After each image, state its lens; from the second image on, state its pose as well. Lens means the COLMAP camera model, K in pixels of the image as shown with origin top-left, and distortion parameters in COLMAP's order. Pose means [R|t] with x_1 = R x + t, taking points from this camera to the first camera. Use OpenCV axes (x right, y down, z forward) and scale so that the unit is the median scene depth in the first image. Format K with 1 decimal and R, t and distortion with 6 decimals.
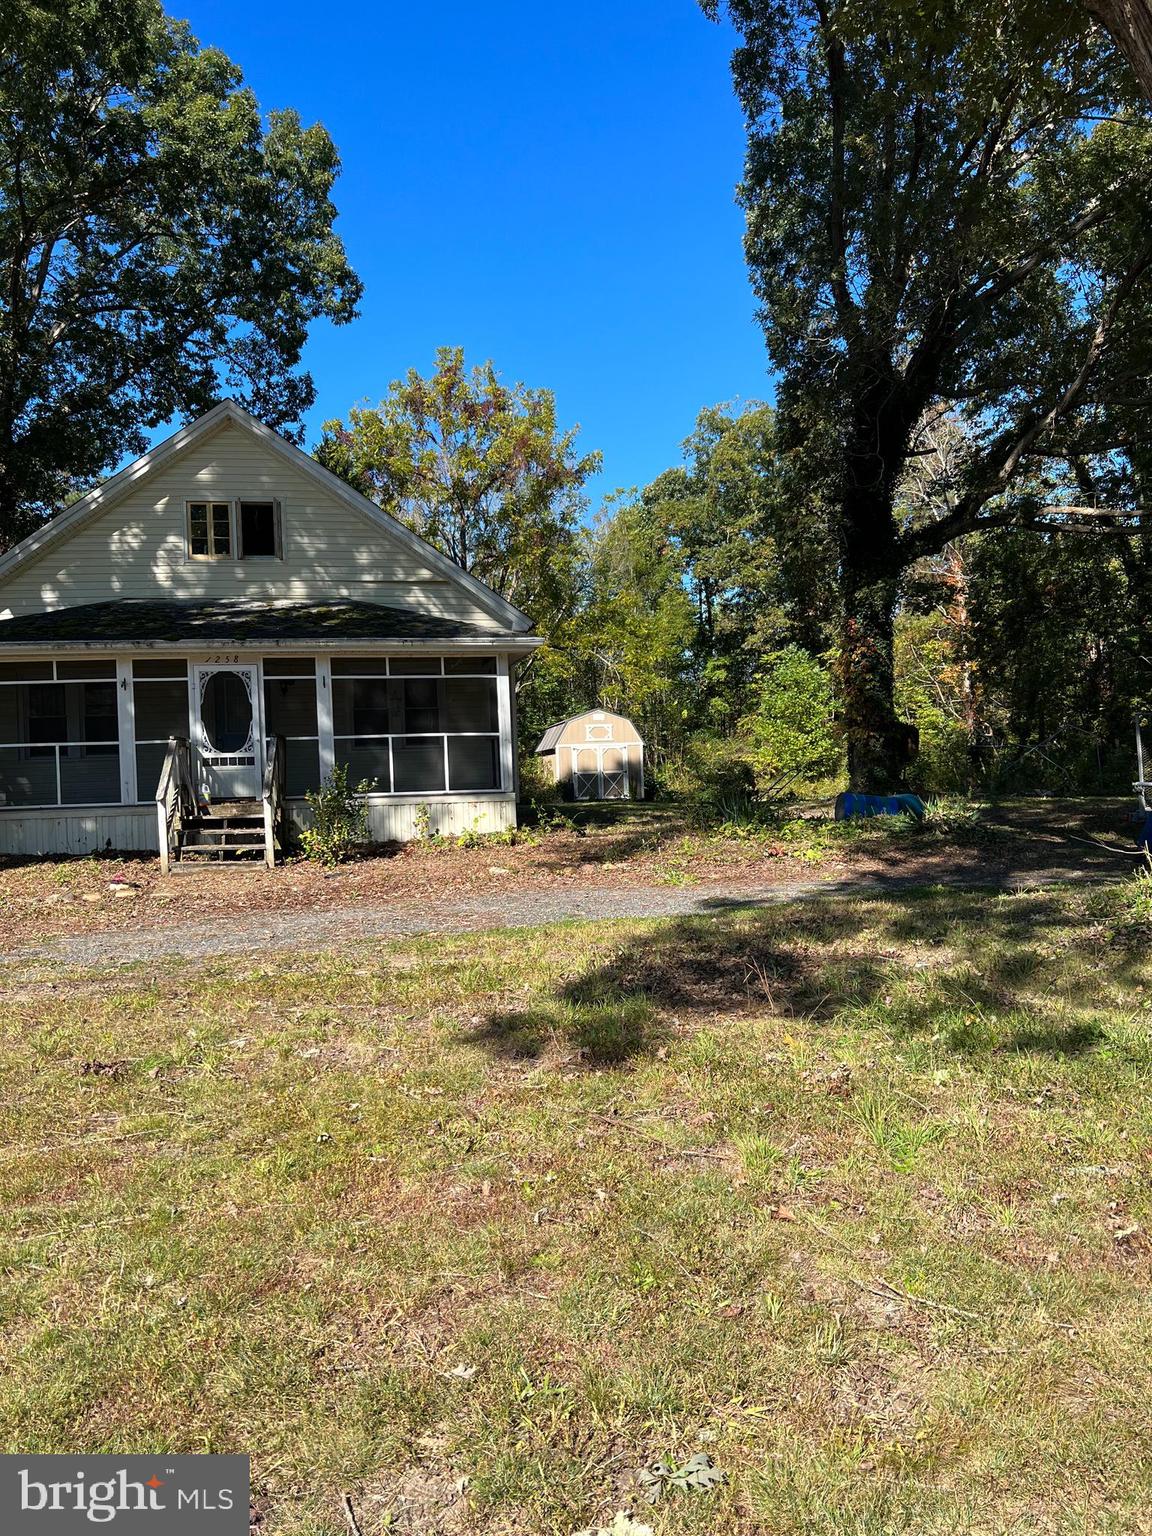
lens RADIAL K [[1195.7, 0, 566.0], [0, 1195.7, 772.8], [0, 0, 1]] dist [0.009558, -0.007308]
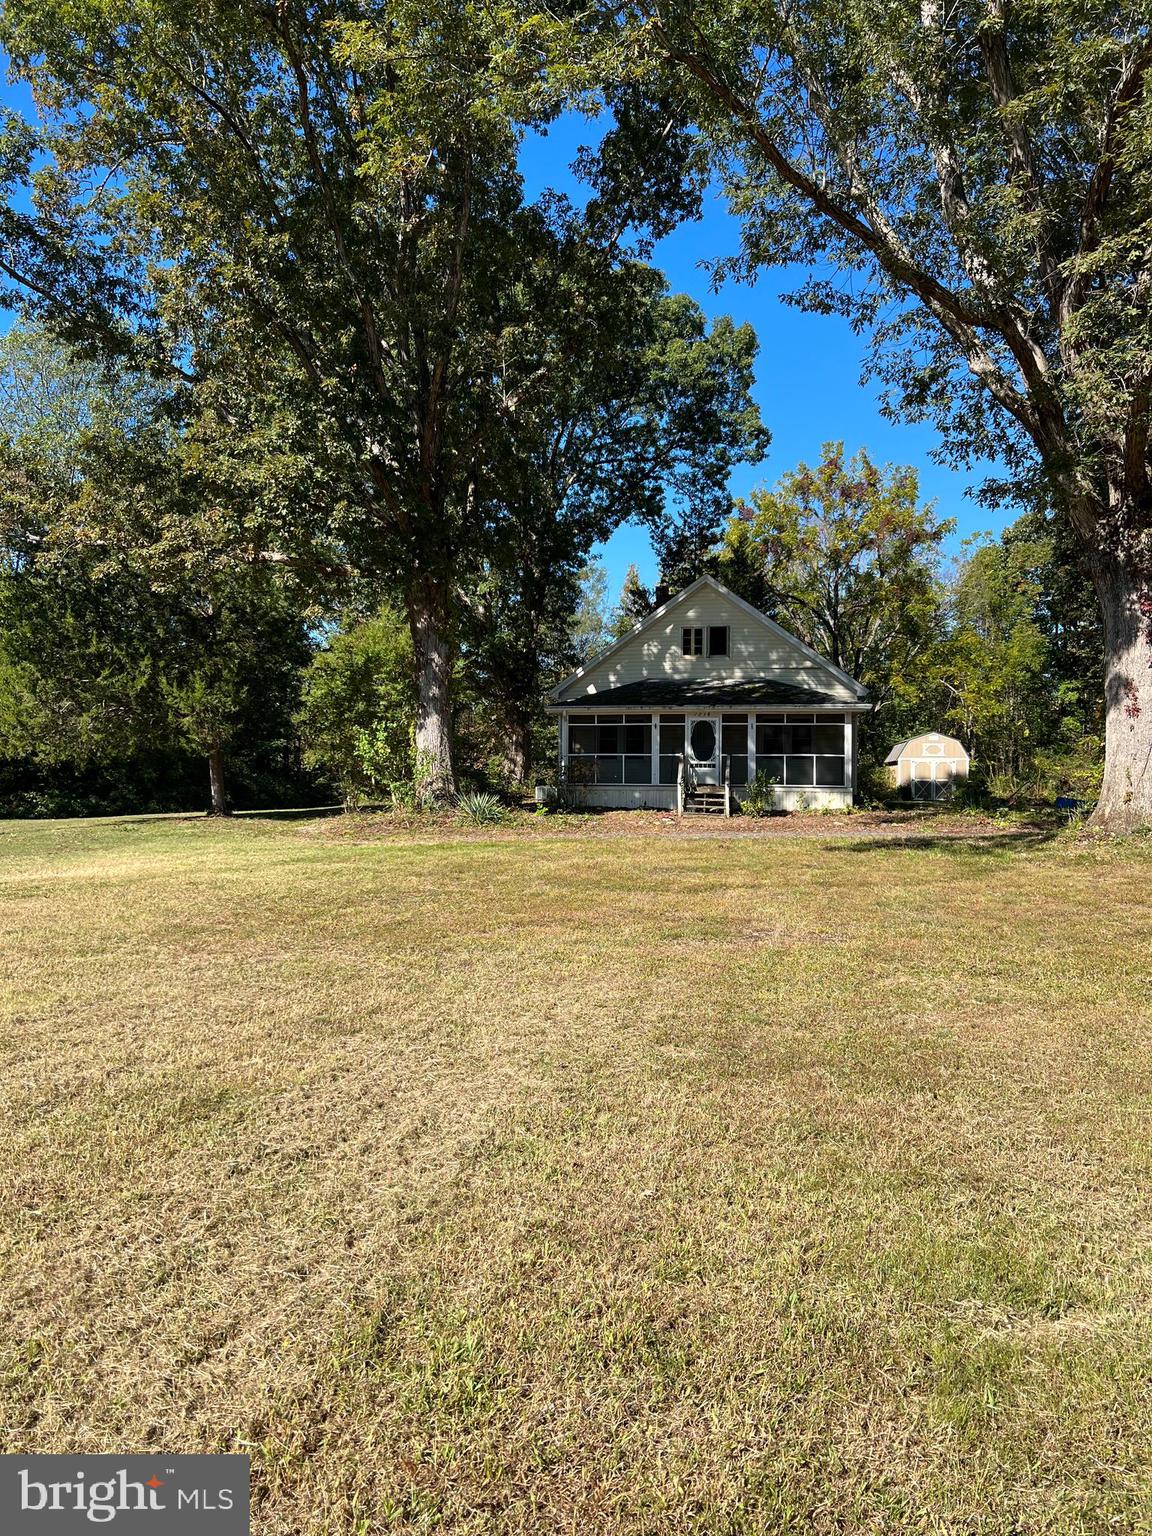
lens RADIAL K [[1195.7, 0, 535.9], [0, 1195.7, 824.8], [0, 0, 1]] dist [0.009558, -0.007308]
pose [[0.946447, 0.051497, -0.318726, 0.084233], [-0.037776, 0.998080, 0.049086, 0.000963], [0.320642, -0.034418, 0.946575, -0.876899]]
